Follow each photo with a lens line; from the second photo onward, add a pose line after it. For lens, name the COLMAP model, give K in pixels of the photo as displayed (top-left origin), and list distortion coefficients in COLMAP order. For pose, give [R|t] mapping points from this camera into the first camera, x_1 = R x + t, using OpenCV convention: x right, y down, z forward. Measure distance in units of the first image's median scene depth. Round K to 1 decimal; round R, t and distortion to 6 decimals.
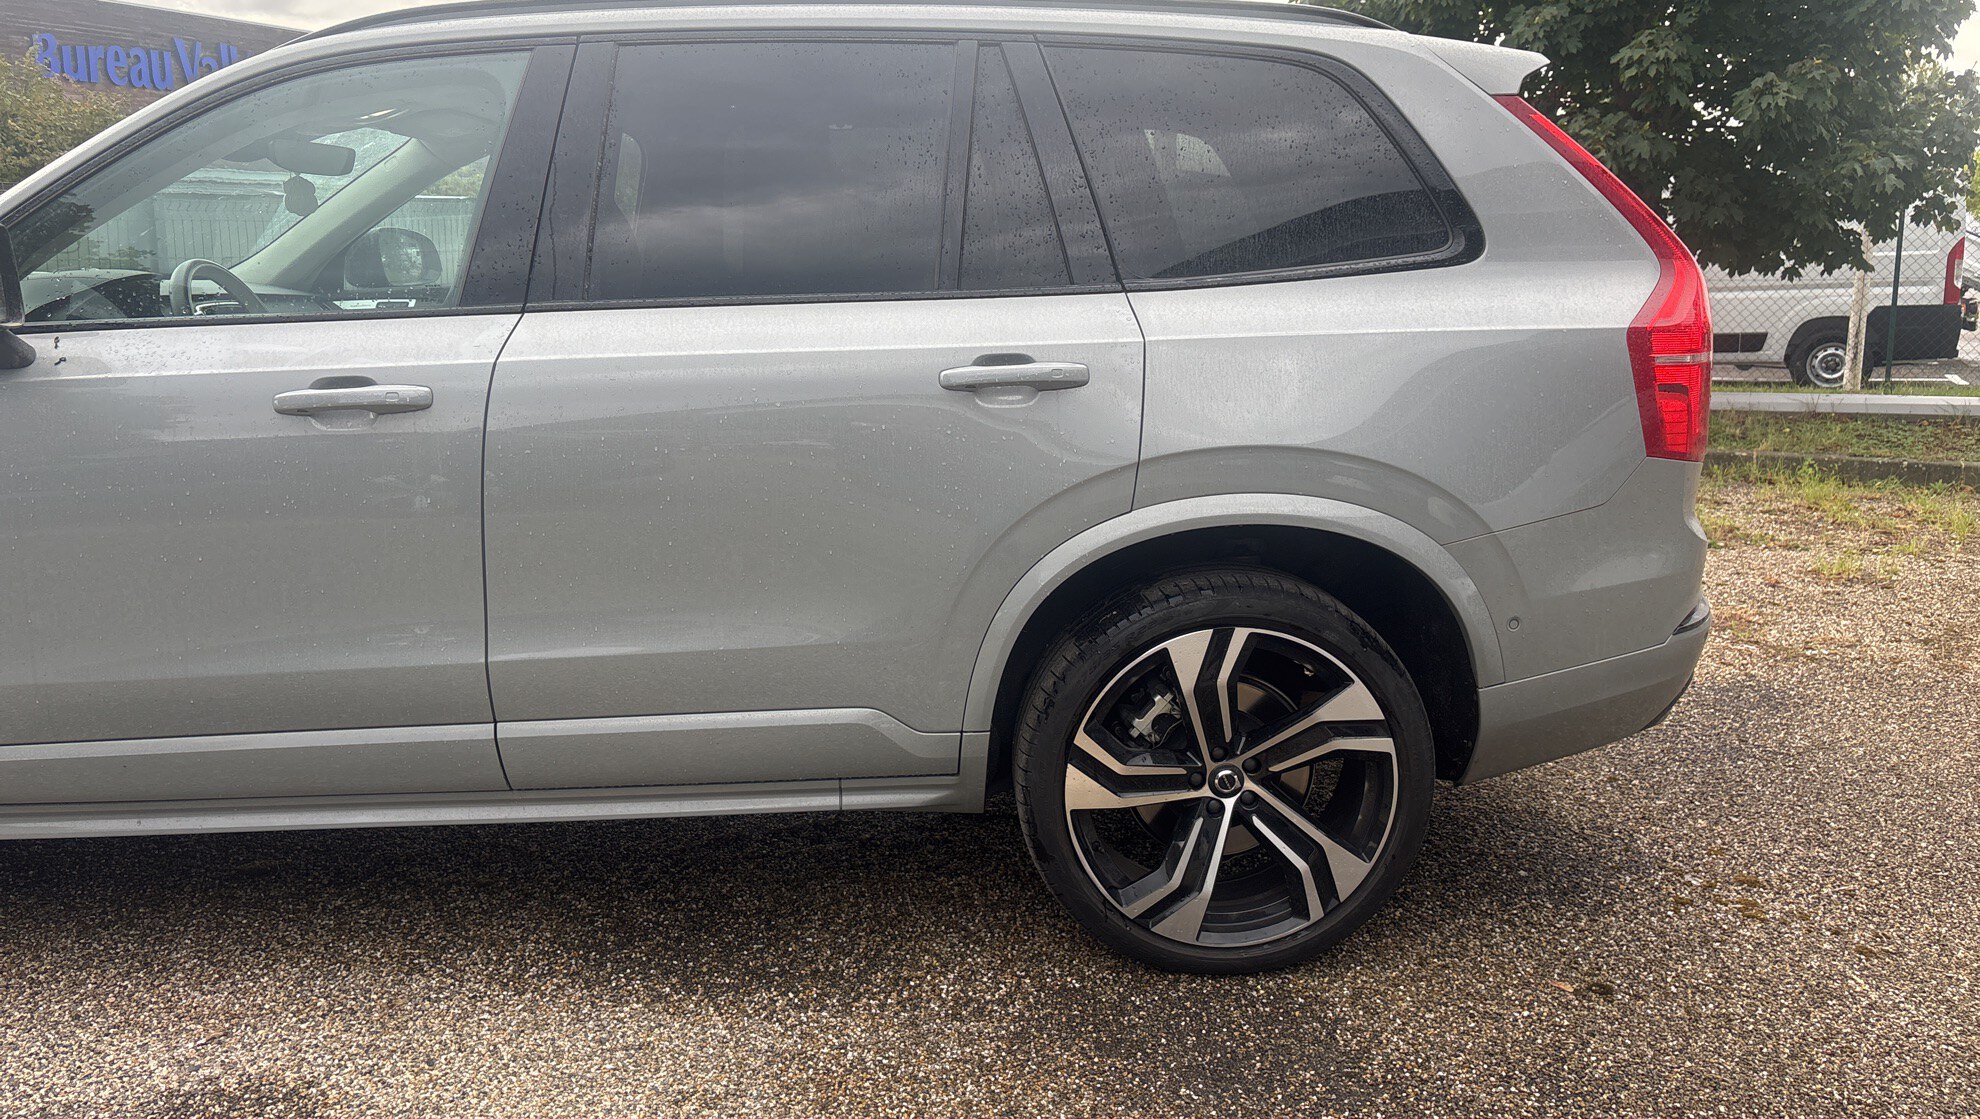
lens RADIAL K [[1447.9, 0, 976.0], [0, 1447.9, 563.6], [0, 0, 1]] dist [0.058622, -0.030502]
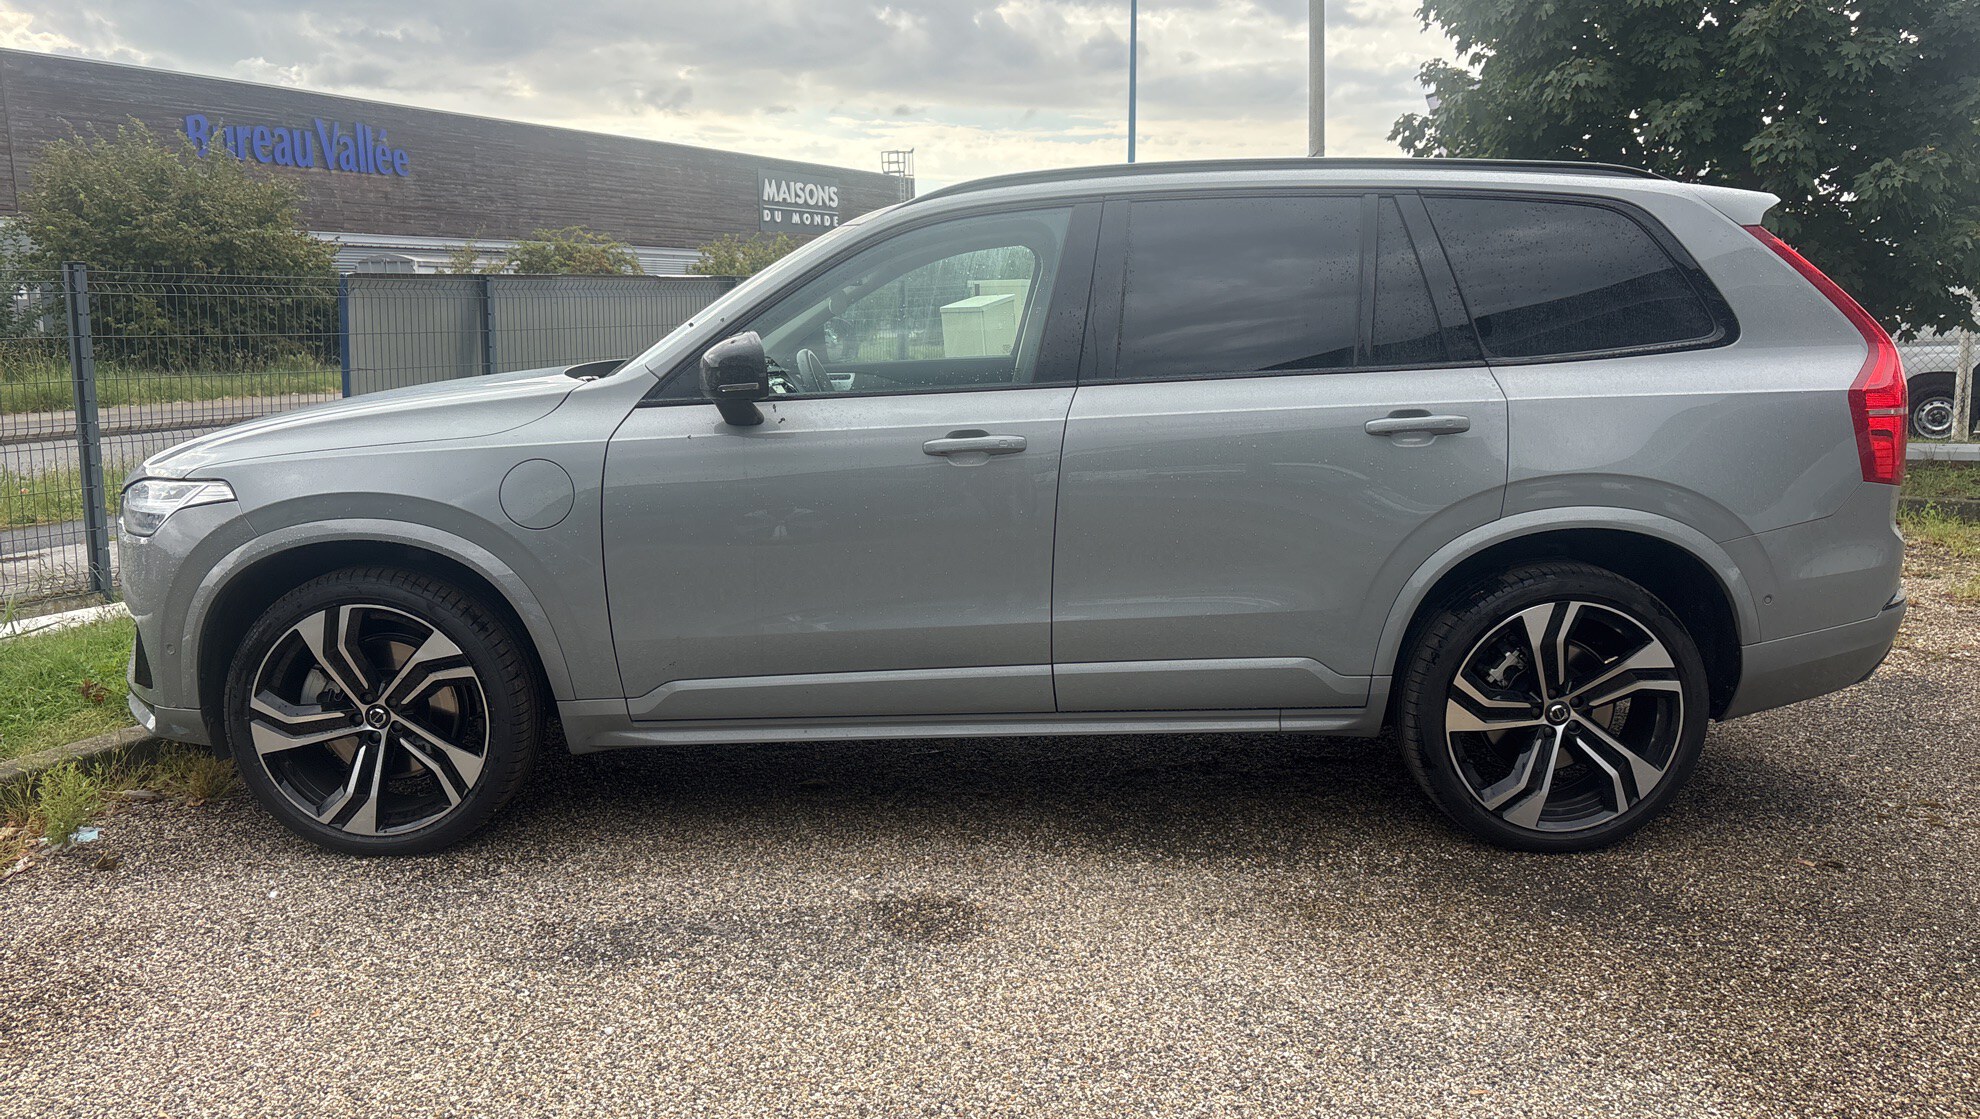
lens RADIAL K [[1447.9, 0, 988.3], [0, 1447.9, 572.3], [0, 0, 1]] dist [0.058622, -0.030502]
pose [[0.999292, 0.000327, -0.037628, -0.323413], [-0.001540, 0.999480, -0.032193, 0.060297], [0.037598, 0.032229, 0.998773, -0.433720]]
